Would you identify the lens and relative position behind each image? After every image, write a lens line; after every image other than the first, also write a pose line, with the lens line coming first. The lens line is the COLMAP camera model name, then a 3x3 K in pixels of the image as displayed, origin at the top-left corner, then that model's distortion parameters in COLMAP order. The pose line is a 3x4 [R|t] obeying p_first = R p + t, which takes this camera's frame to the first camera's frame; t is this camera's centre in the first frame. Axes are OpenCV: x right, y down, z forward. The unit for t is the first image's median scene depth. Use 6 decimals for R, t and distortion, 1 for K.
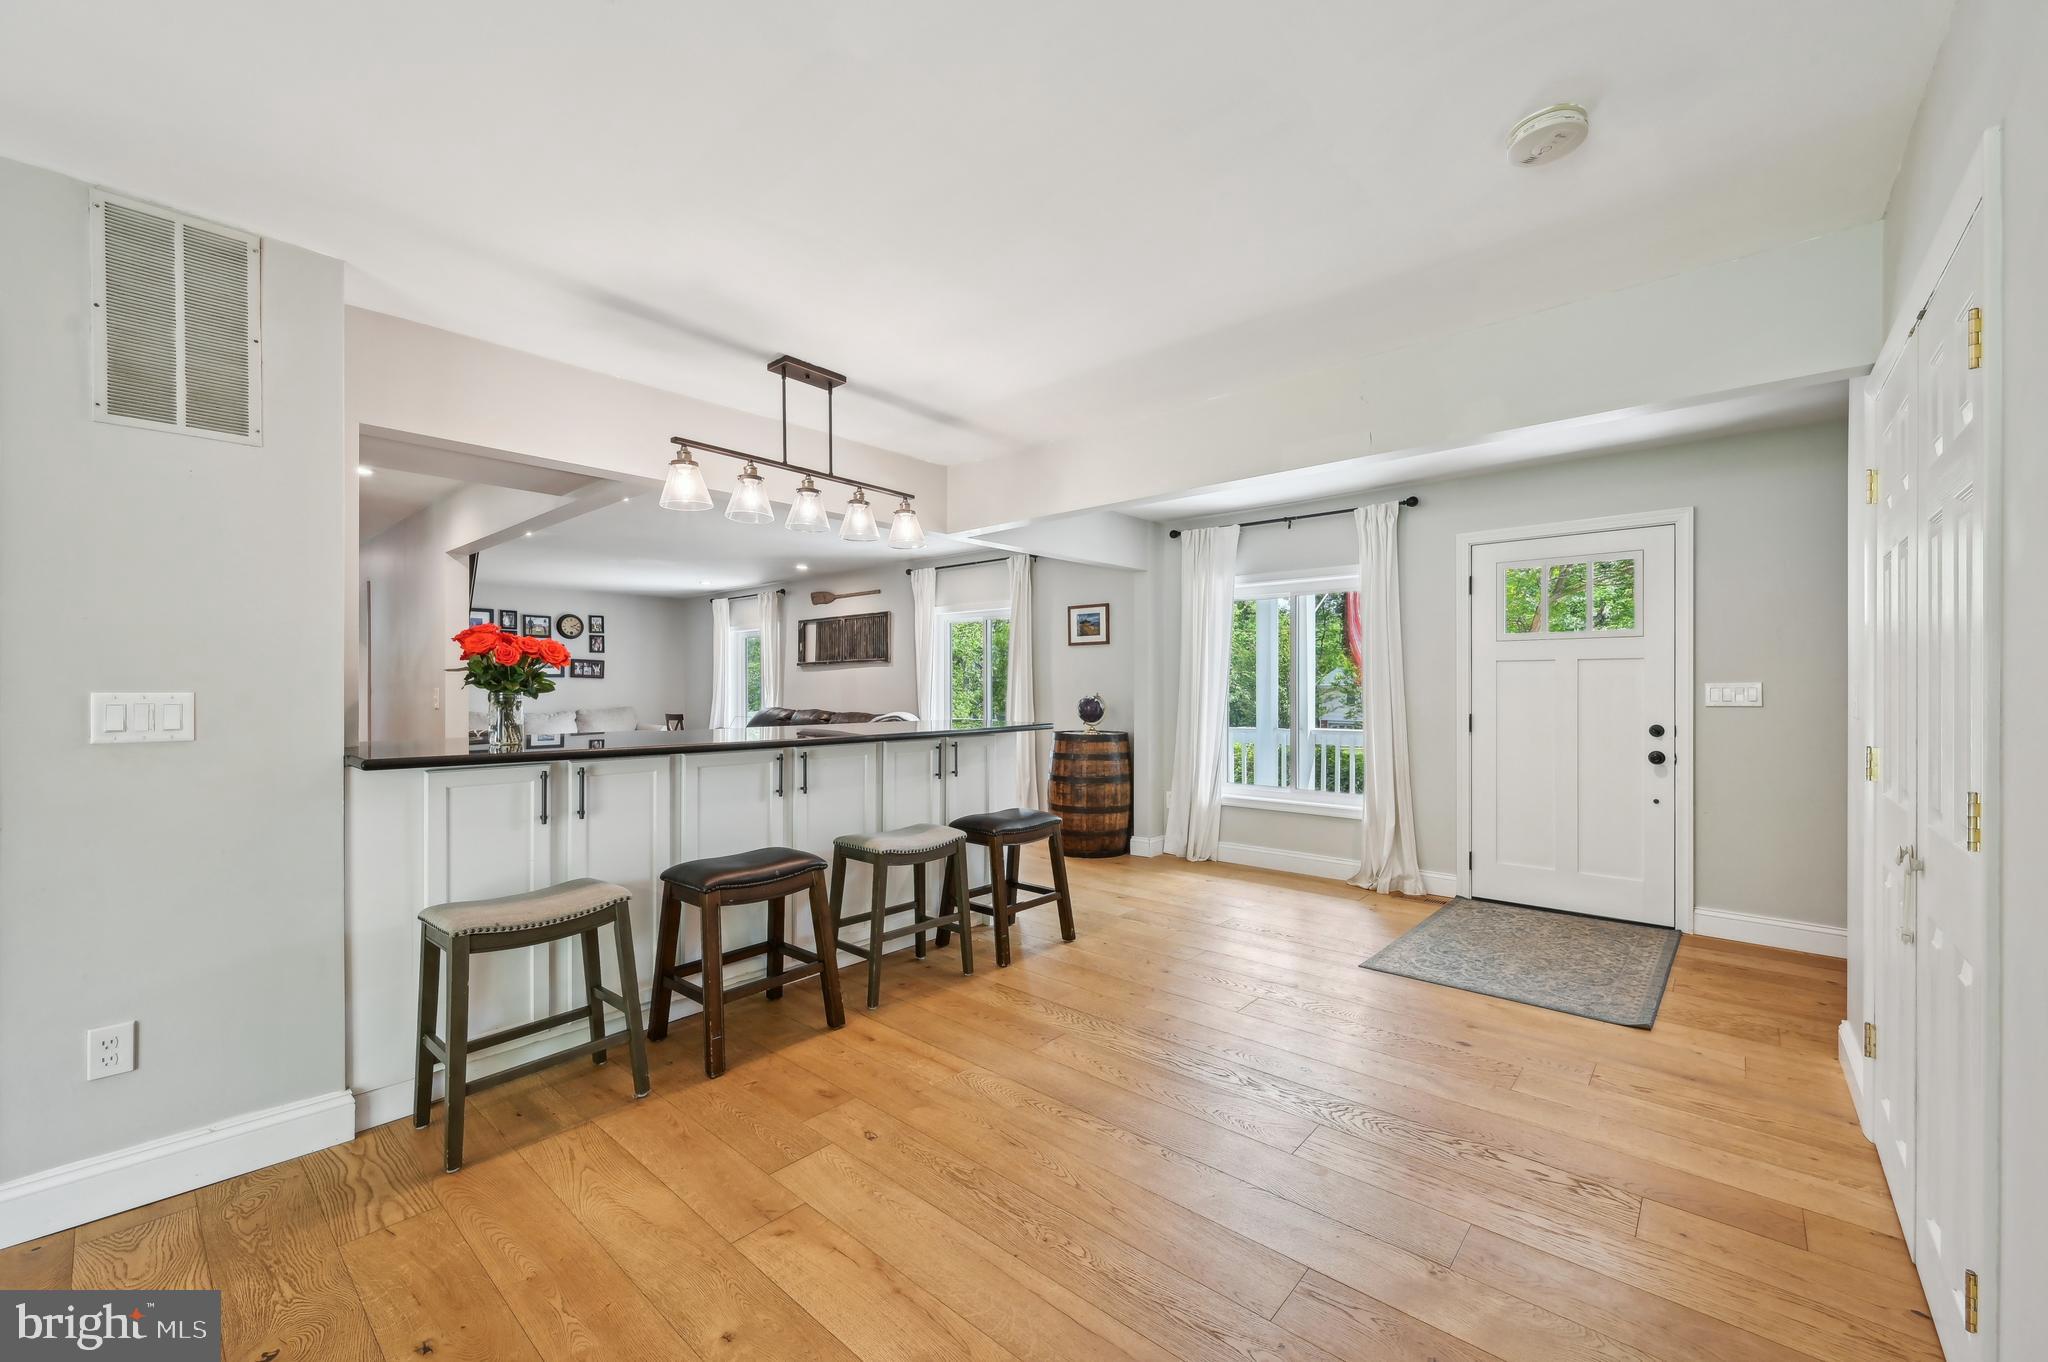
lens RADIAL K [[809.4, 0, 1032.5], [0, 809.4, 690.6], [0, 0, 1]] dist [-0.002774, 0.001448]
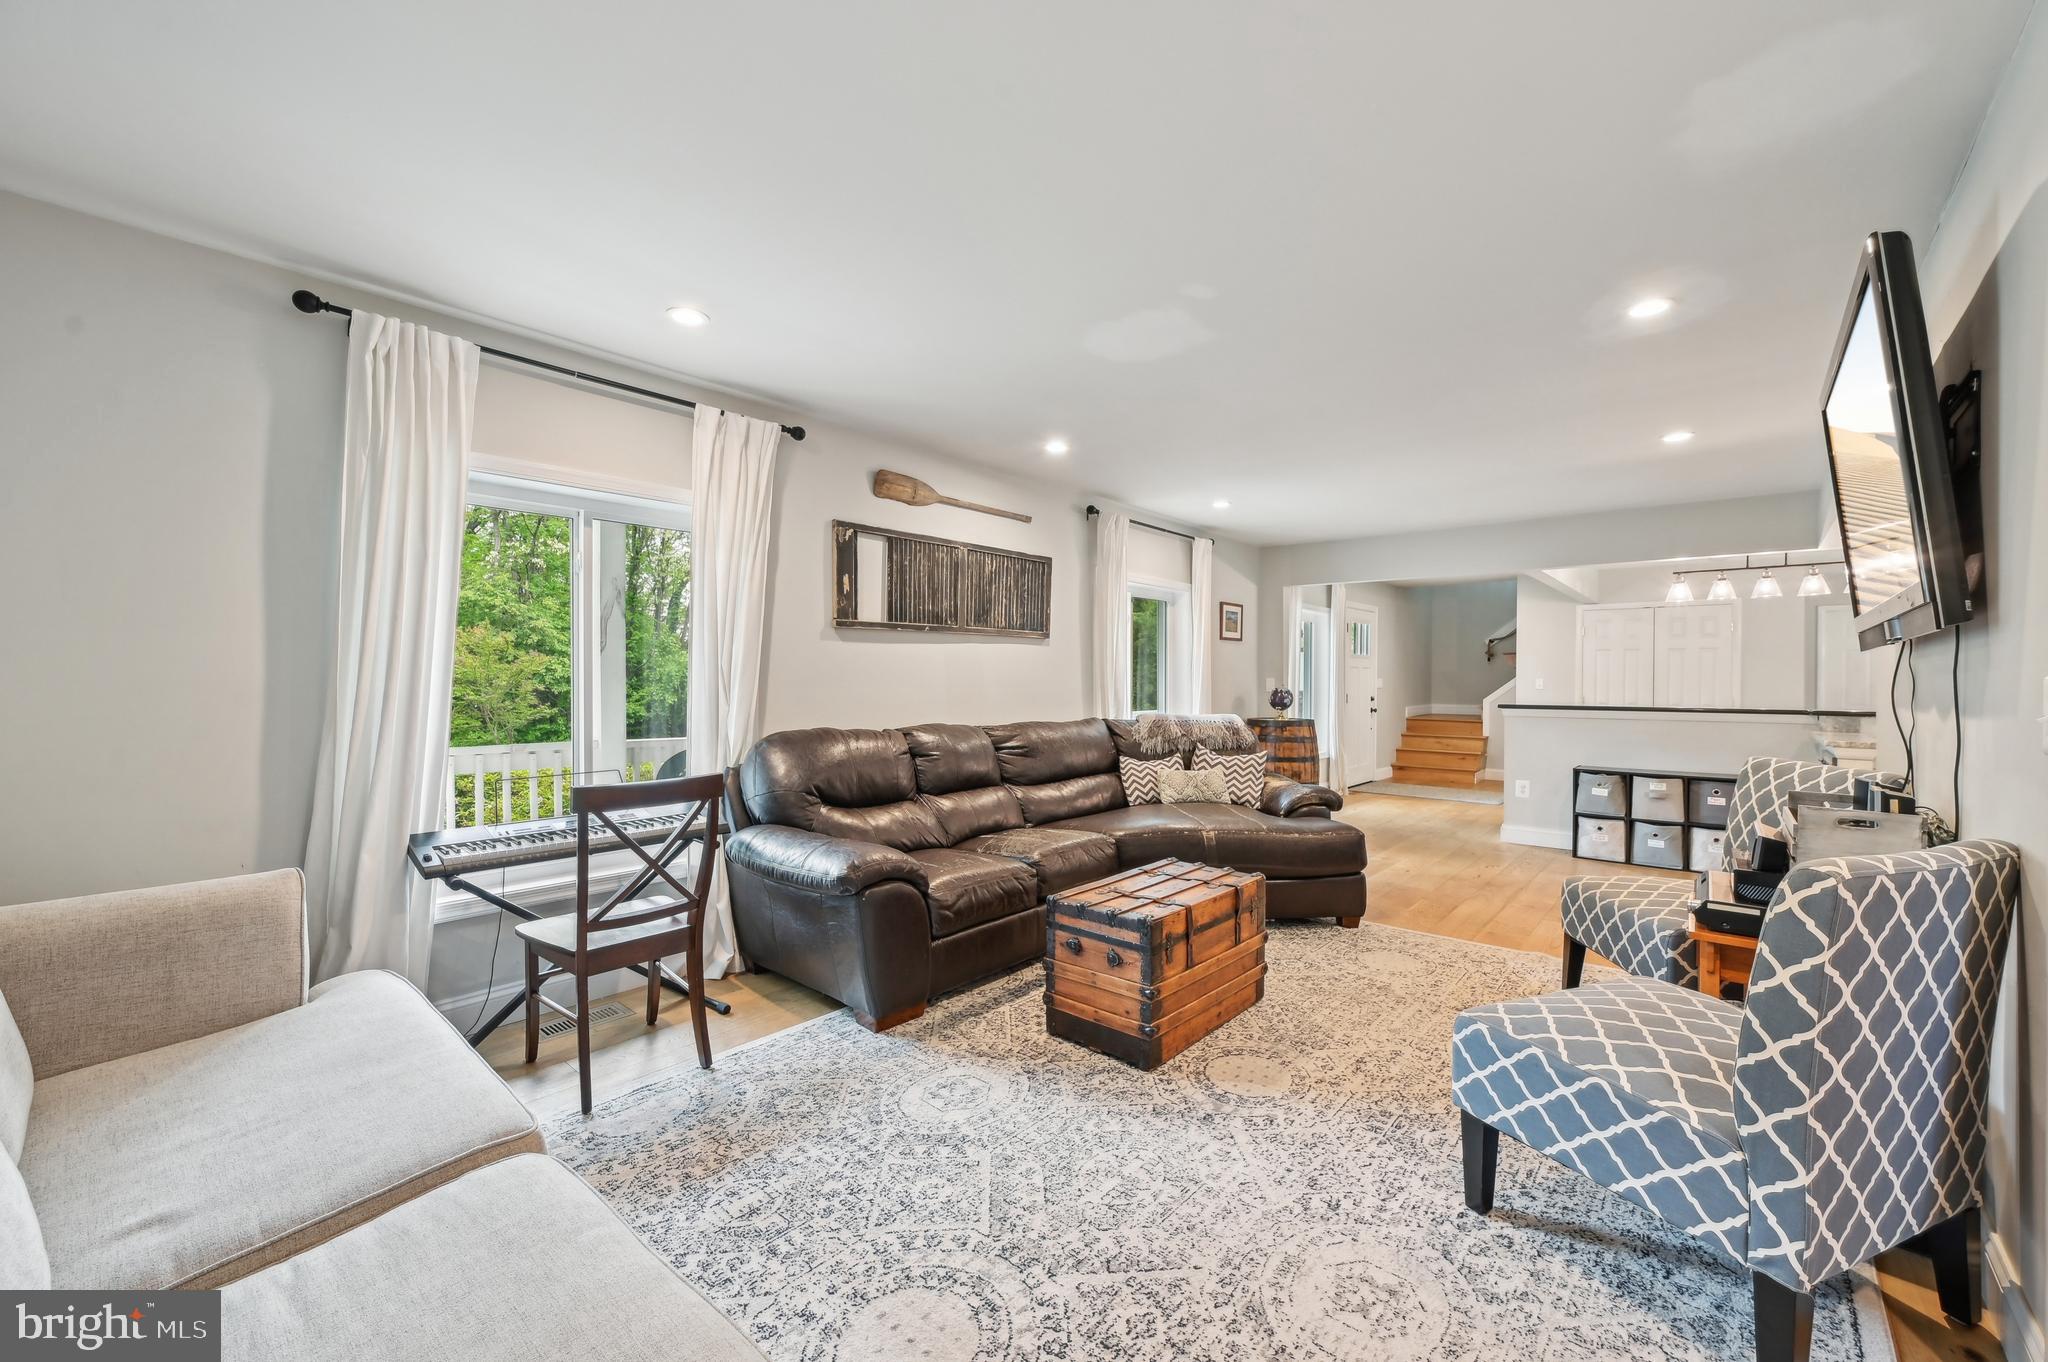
lens RADIAL K [[809.4, 0, 1038.4], [0, 809.4, 685.5], [0, 0, 1]] dist [-0.002774, 0.001448]
pose [[-0.010455, -0.005870, 0.999928, -1.291073], [0.003194, 0.999977, 0.005903, -0.004267], [-0.999940, 0.003255, -0.010436, 1.628138]]
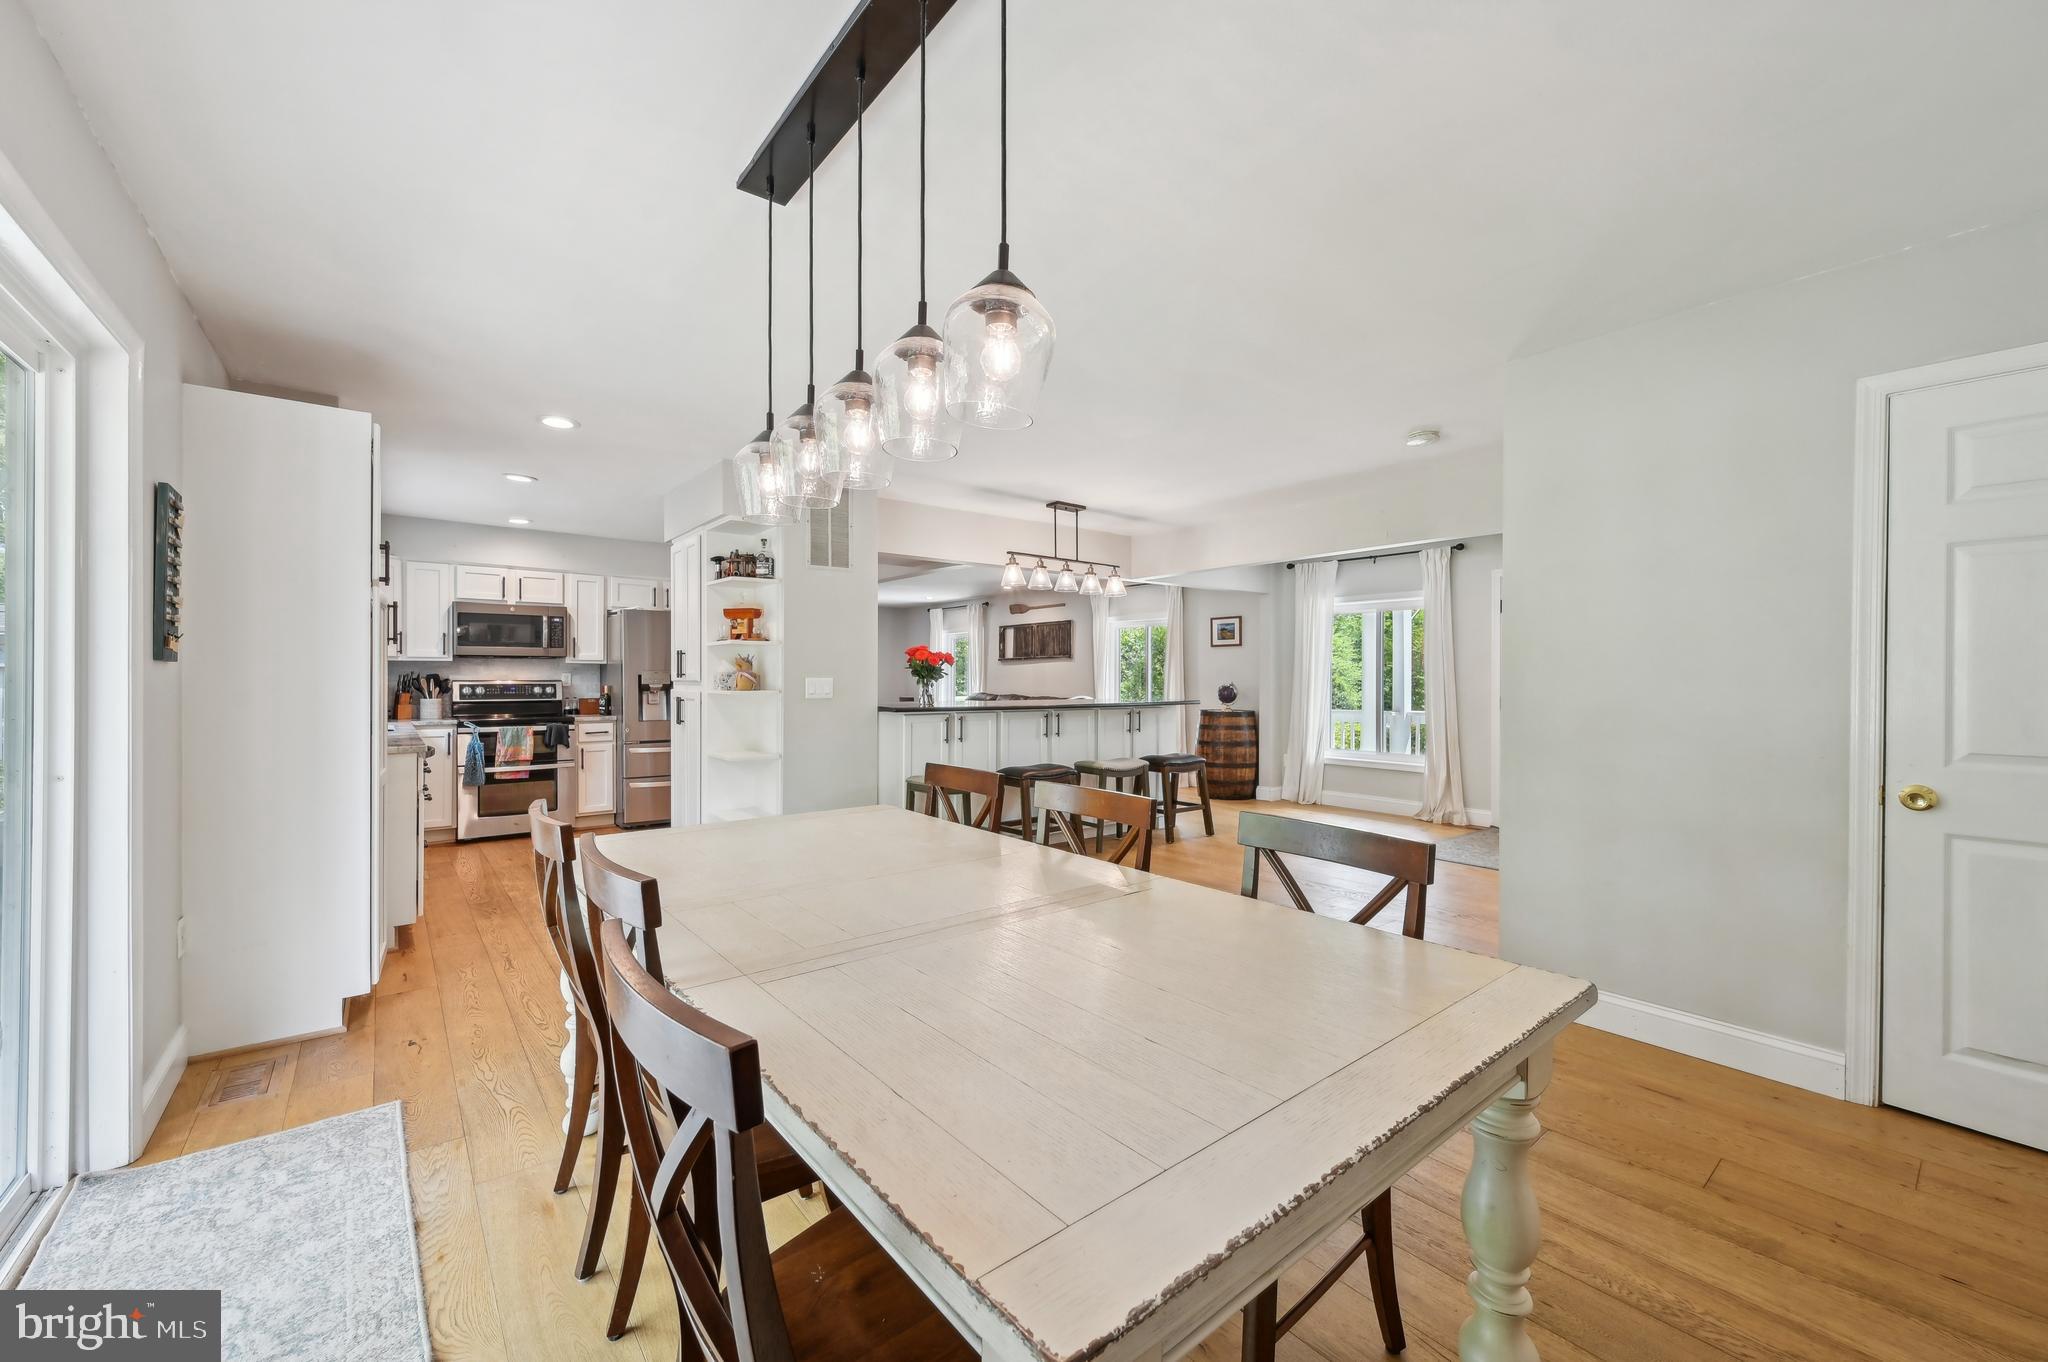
lens RADIAL K [[809.4, 0, 1029.8], [0, 809.4, 681.6], [0, 0, 1]] dist [-0.002774, 0.001448]
pose [[0.984309, 0.003785, -0.176414, -0.019112], [-0.003818, 0.999993, 0.000148, 0.004287], [0.176414, 0.000528, 0.984316, -0.497737]]
